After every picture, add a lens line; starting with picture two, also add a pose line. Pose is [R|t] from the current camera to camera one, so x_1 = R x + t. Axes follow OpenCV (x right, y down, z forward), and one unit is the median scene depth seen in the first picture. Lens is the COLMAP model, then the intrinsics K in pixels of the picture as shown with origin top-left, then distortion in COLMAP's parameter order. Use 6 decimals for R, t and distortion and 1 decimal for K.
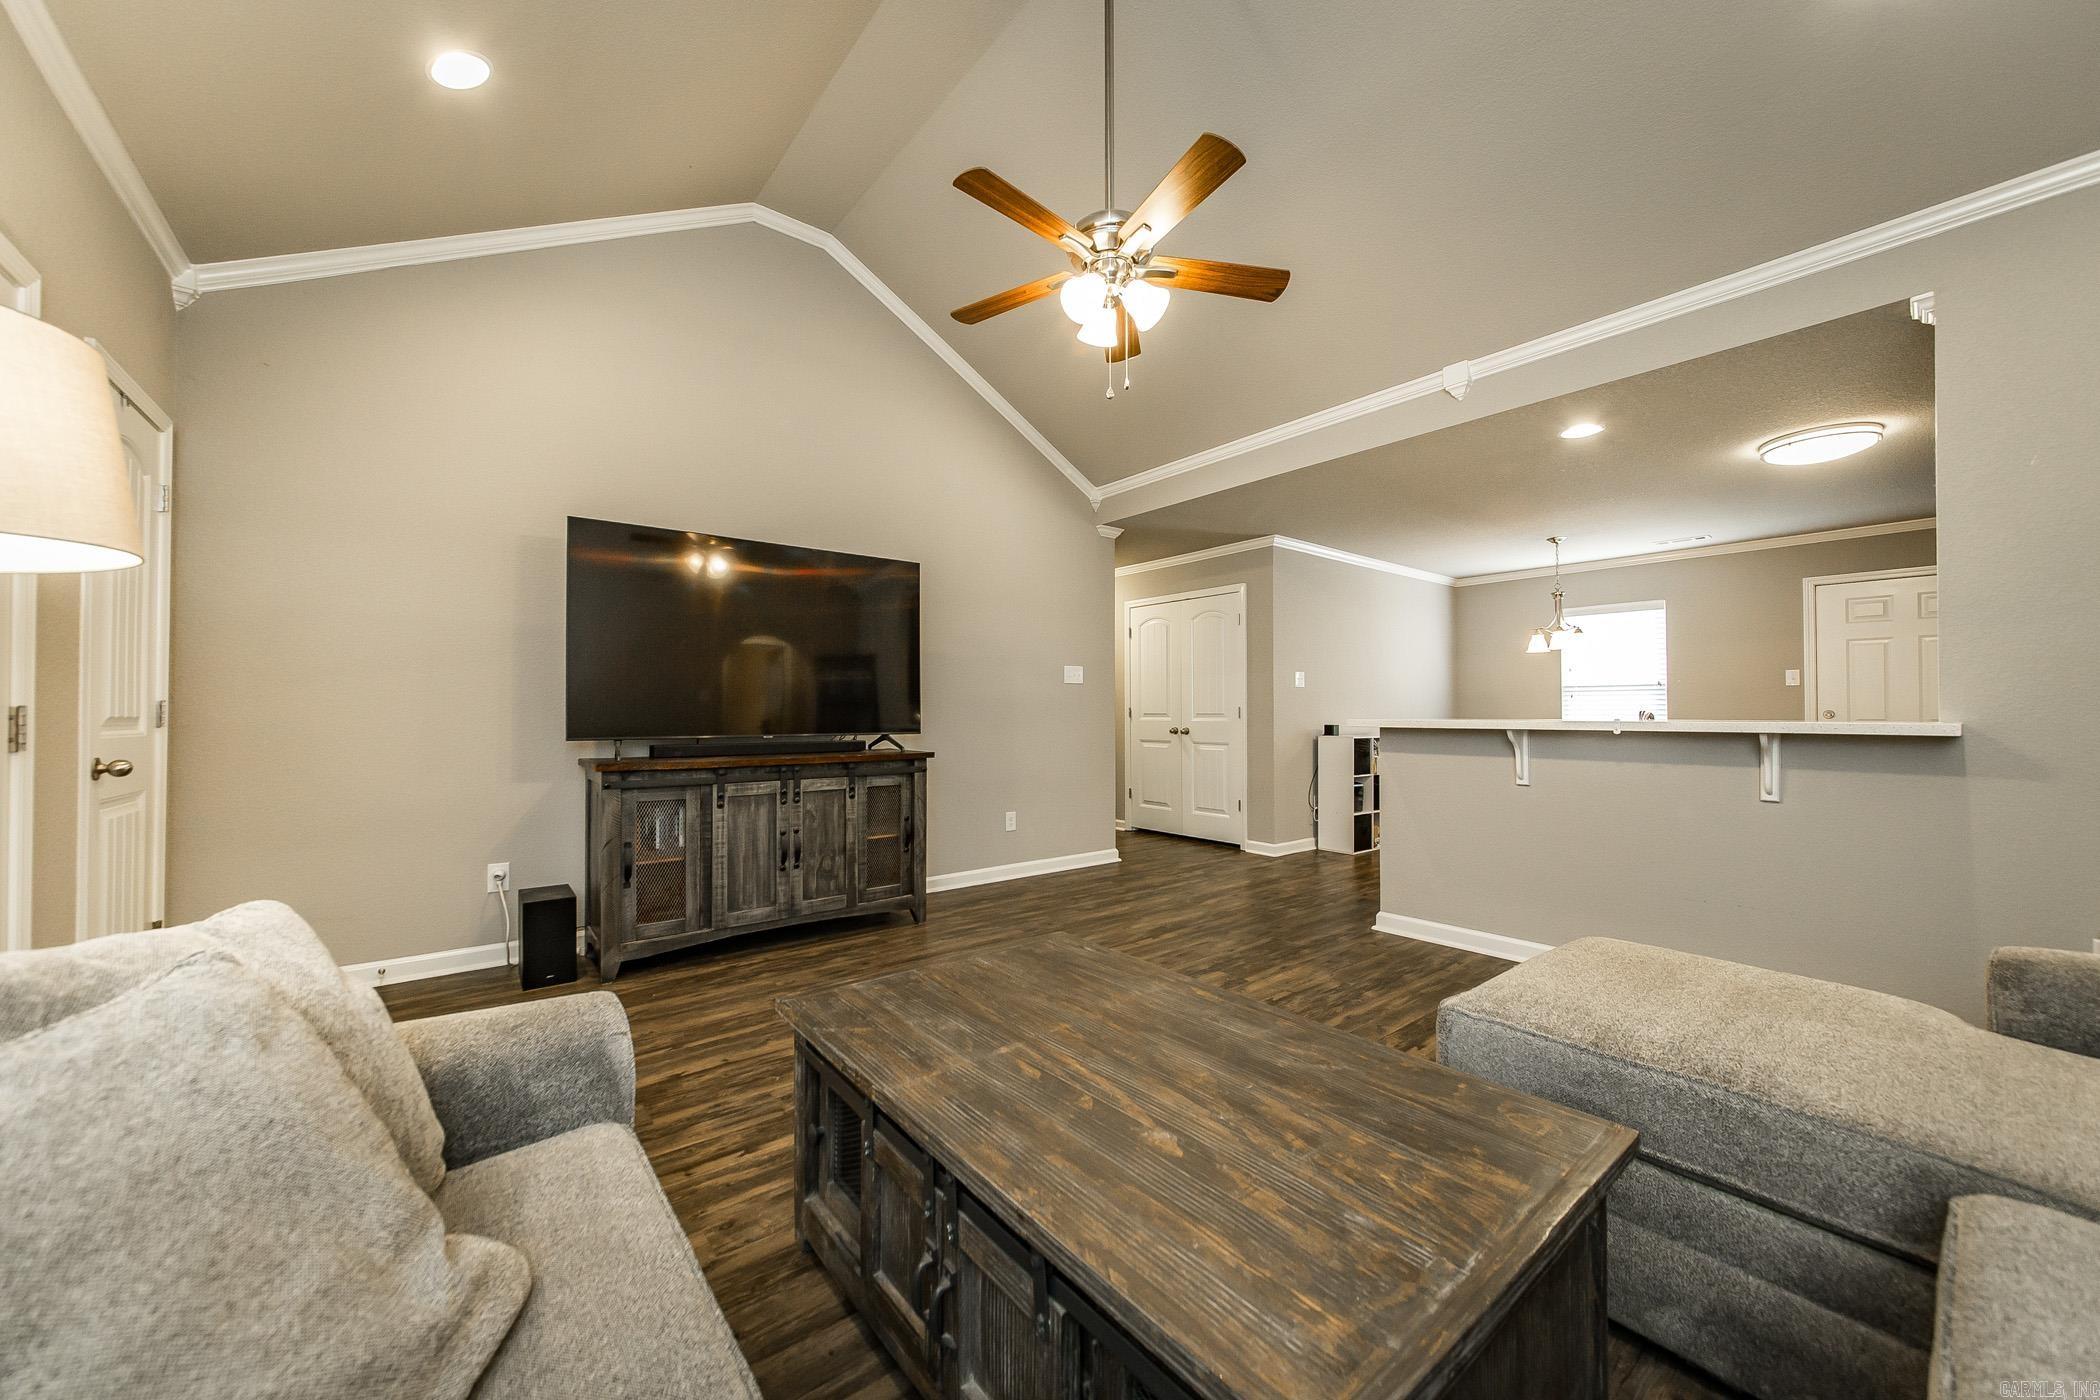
lens RADIAL K [[754.6, 0, 1052.7], [0, 754.6, 707.3], [0, 0, 1]] dist [-0.006525, -0.000119]
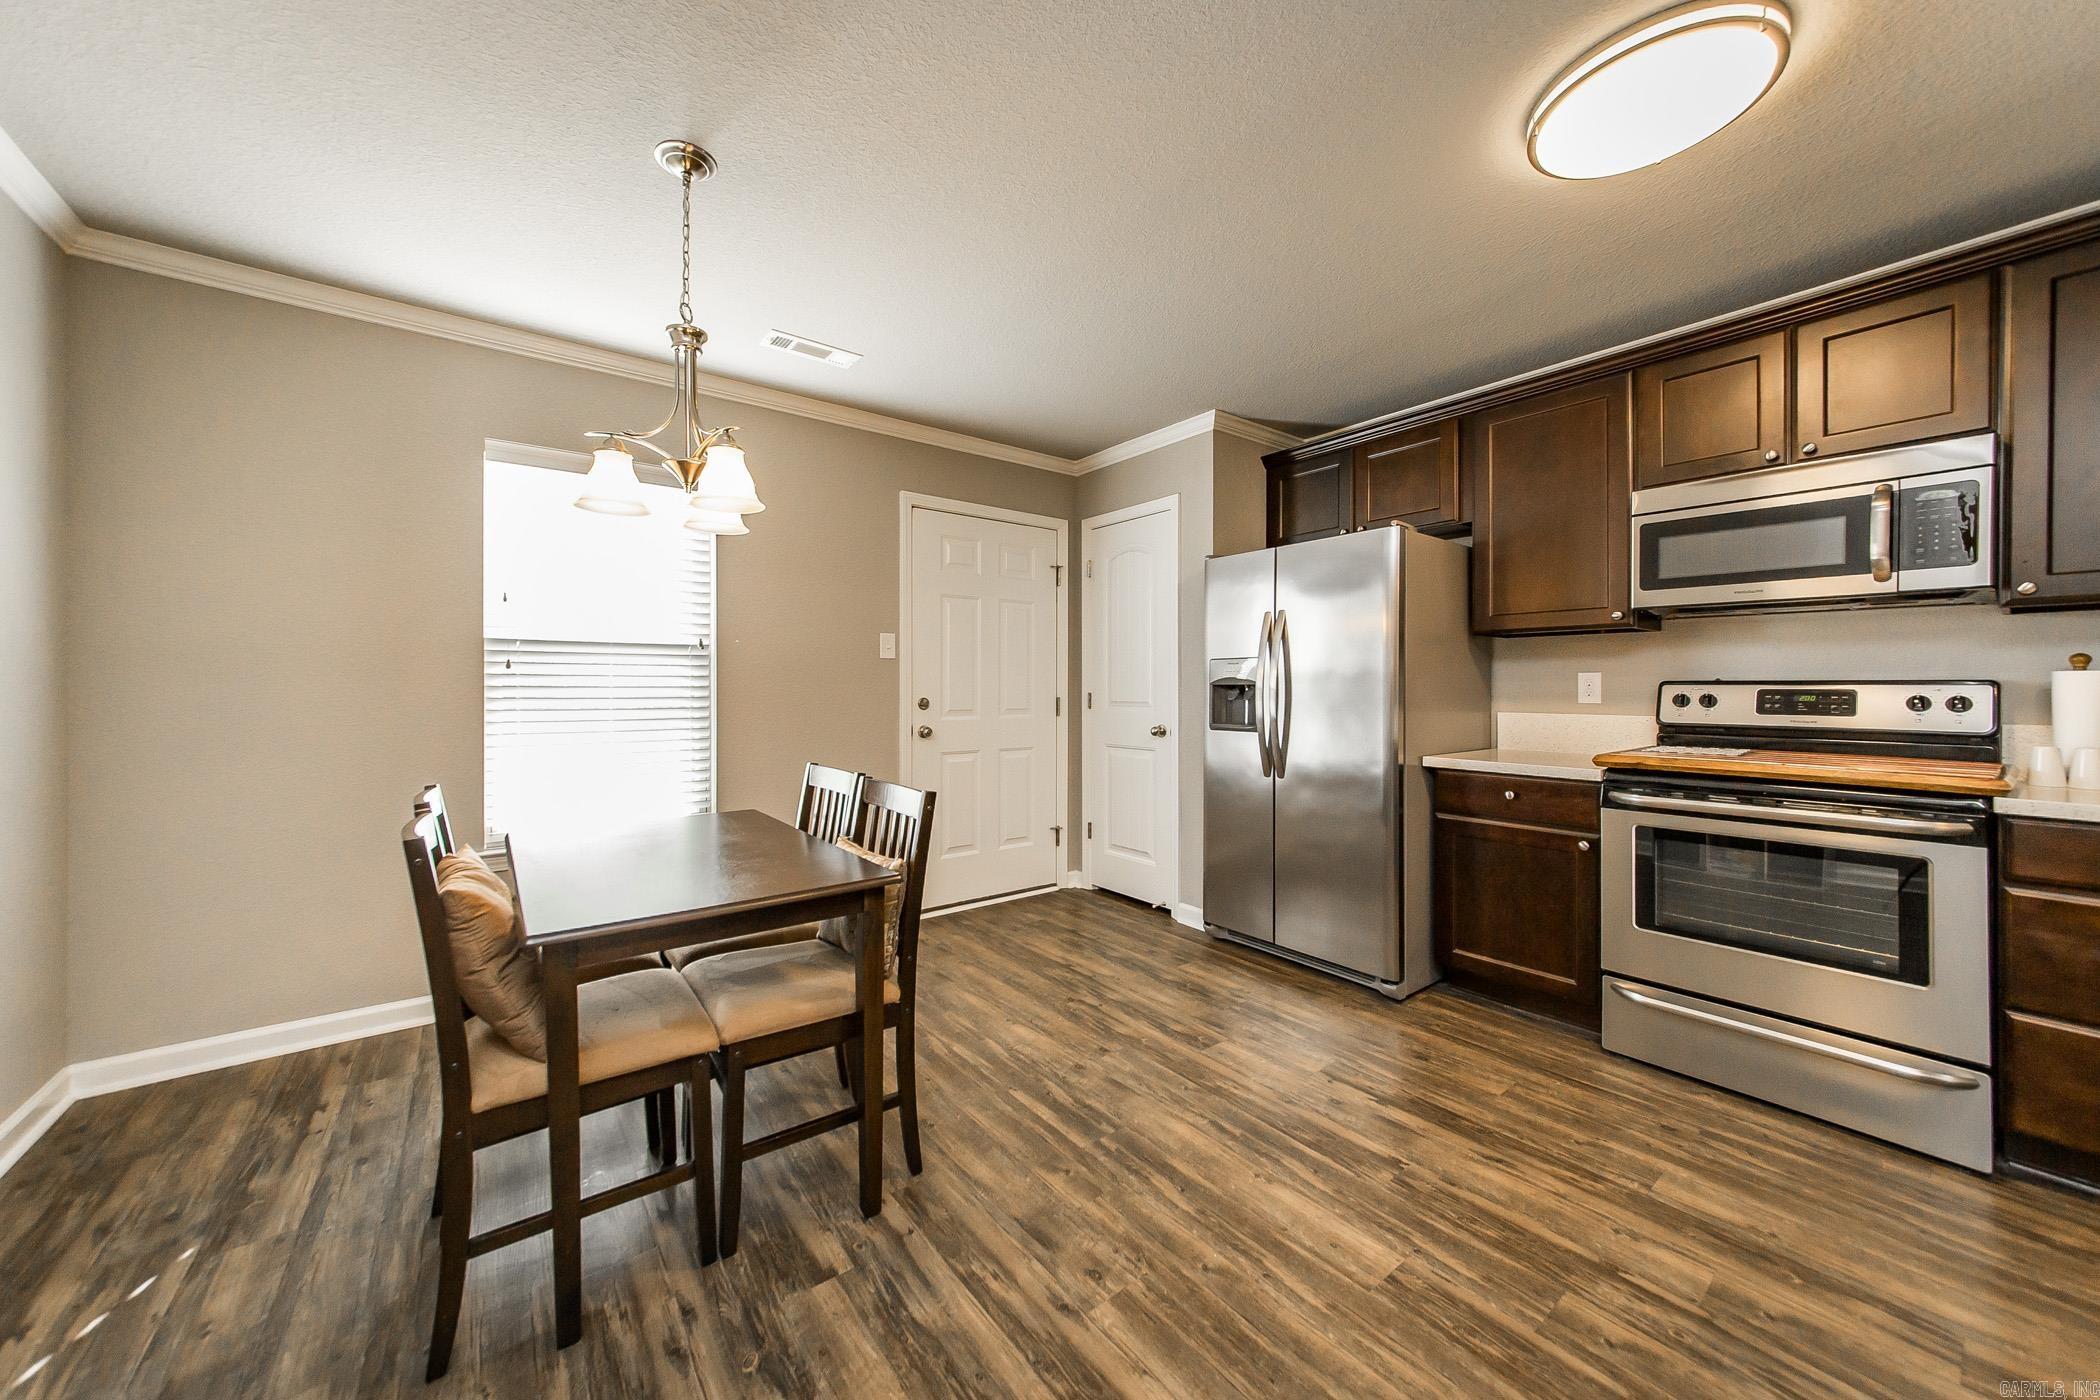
lens RADIAL K [[740.0, 0, 1043.2], [0, 740.0, 688.3], [0, 0, 1]] dist [-0.000690, 0.002743]
pose [[0.033969, -0.000694, 0.999423, 0.602176], [-0.007837, 0.999969, 0.000961, -0.008362], [-0.999392, -0.007865, 0.033962, 1.386412]]
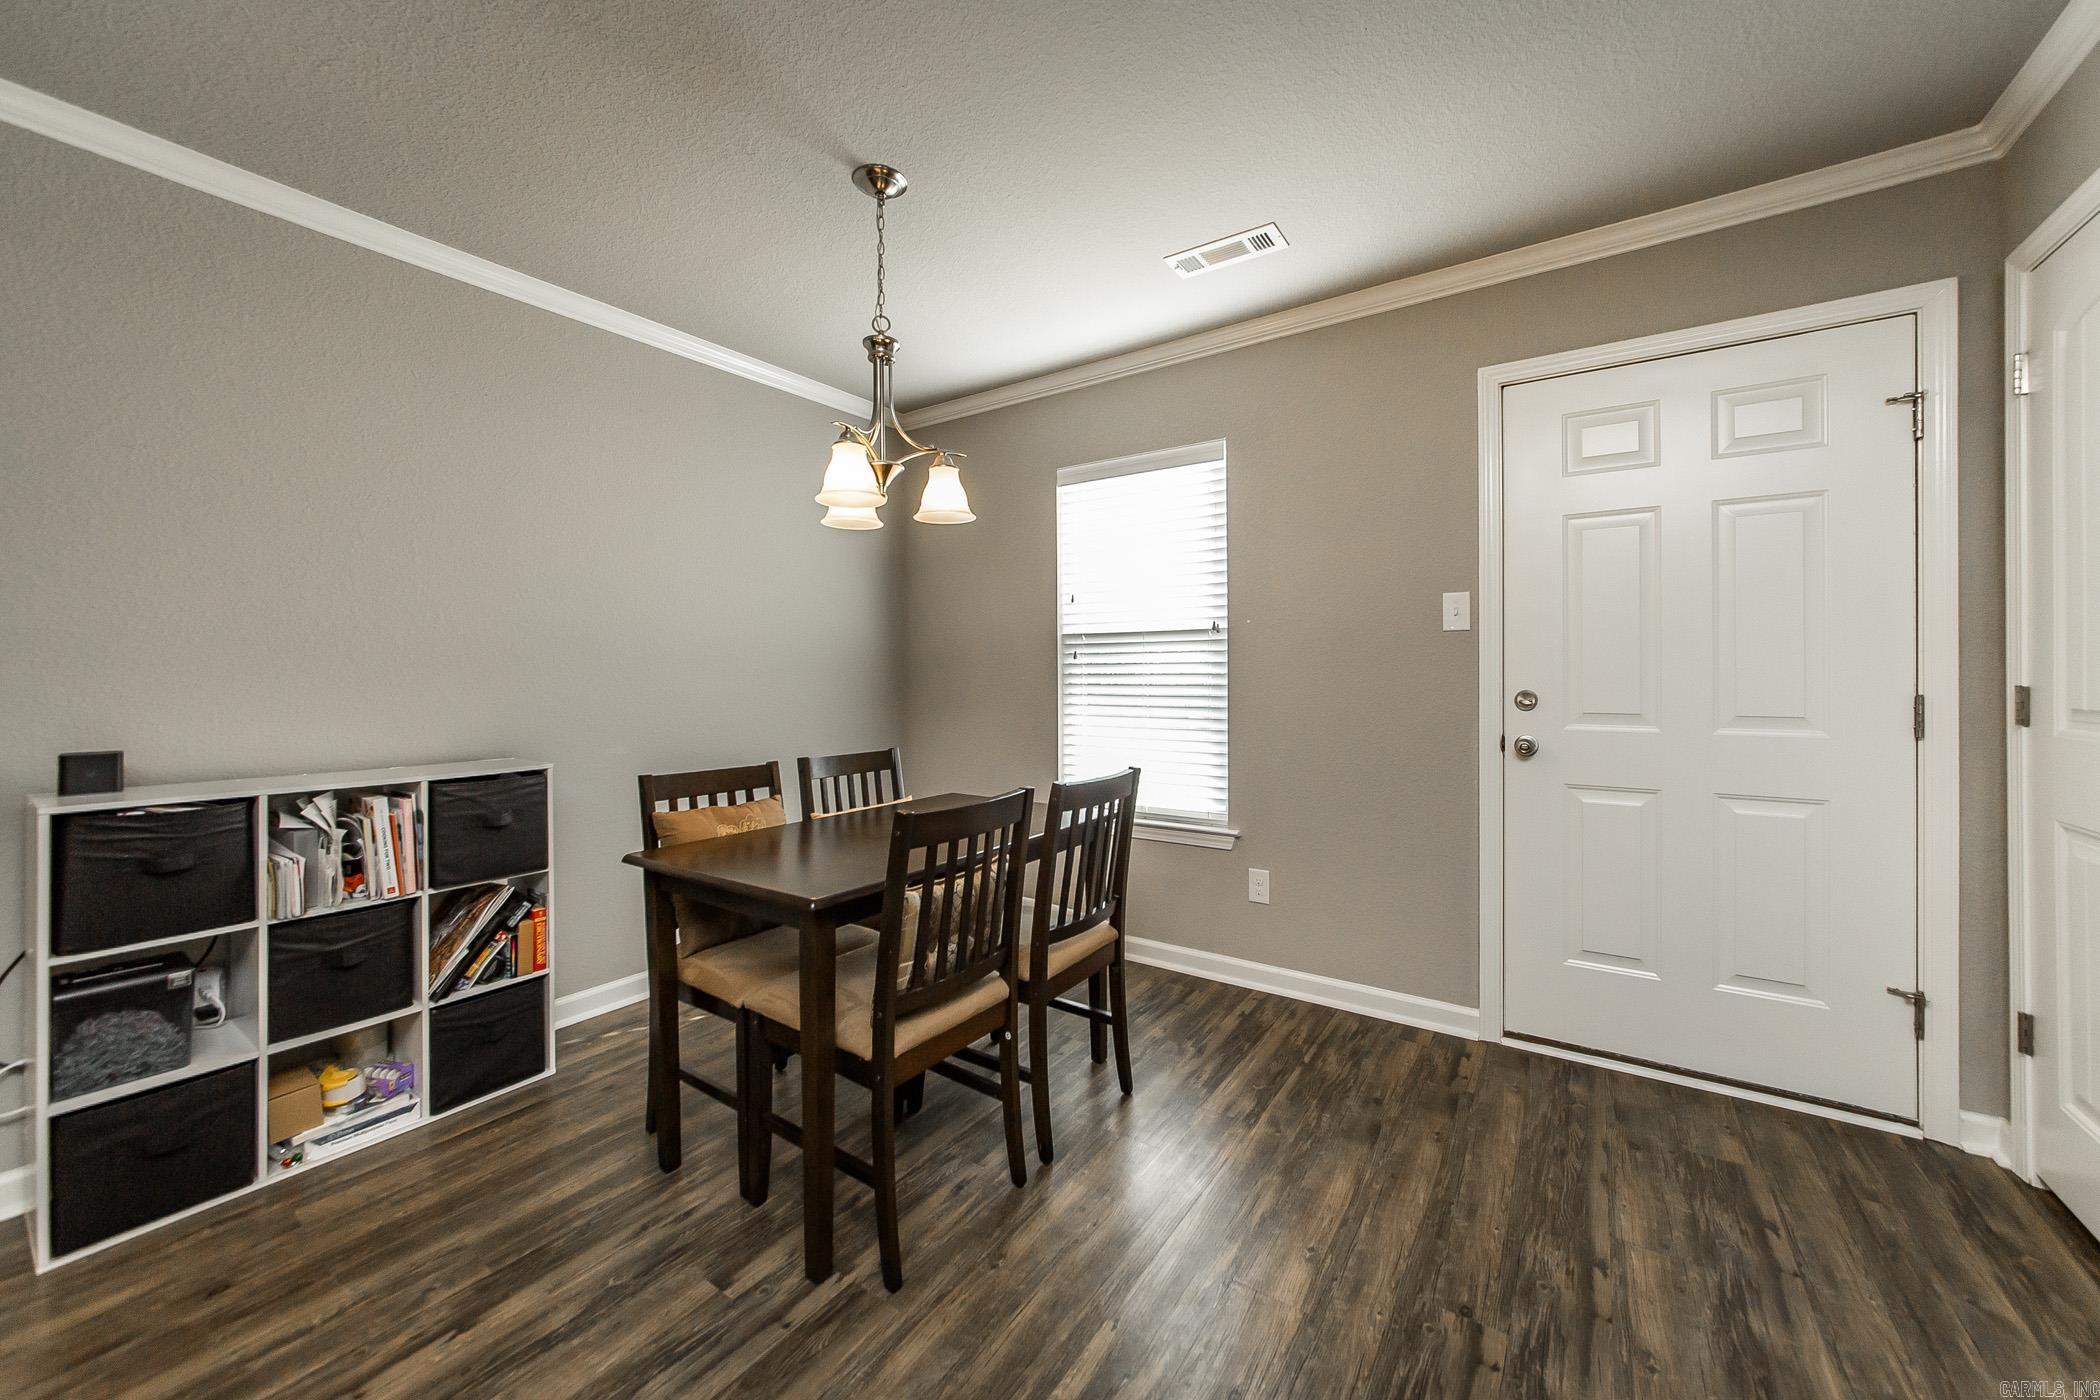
lens RADIAL K [[773.1, 0, 1078.7], [0, 773.1, 676.1], [0, 0, 1]] dist [-0.003106, 0.000165]
pose [[0.953299, -0.001271, 0.302027, 1.071273], [-0.000788, 0.999977, 0.006695, -0.009621], [-0.302028, -0.006620, 0.953276, 1.065784]]
